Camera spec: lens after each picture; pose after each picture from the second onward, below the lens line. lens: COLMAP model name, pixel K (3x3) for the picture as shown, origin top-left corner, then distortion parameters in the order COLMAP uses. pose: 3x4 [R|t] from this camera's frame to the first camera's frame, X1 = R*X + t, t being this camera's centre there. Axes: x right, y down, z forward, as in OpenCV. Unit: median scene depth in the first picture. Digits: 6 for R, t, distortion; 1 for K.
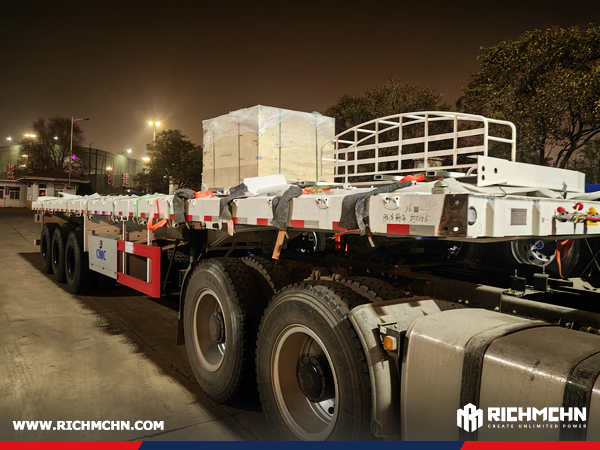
lens RADIAL K [[472.3, 0, 300.0], [0, 472.3, 225.0], [0, 0, 1]] dist [0.077095, -0.111325]
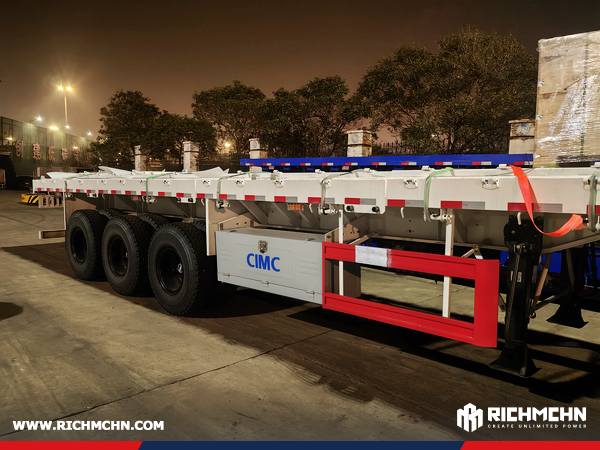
lens RADIAL K [[472.3, 0, 300.0], [0, 472.3, 225.0], [0, 0, 1]] dist [0.077095, -0.111325]
pose [[0.986737, -0.030189, 0.159496, -0.181738], [0.020425, 0.997836, 0.062504, -0.010721], [-0.161038, -0.058417, 0.985218, 0.139190]]
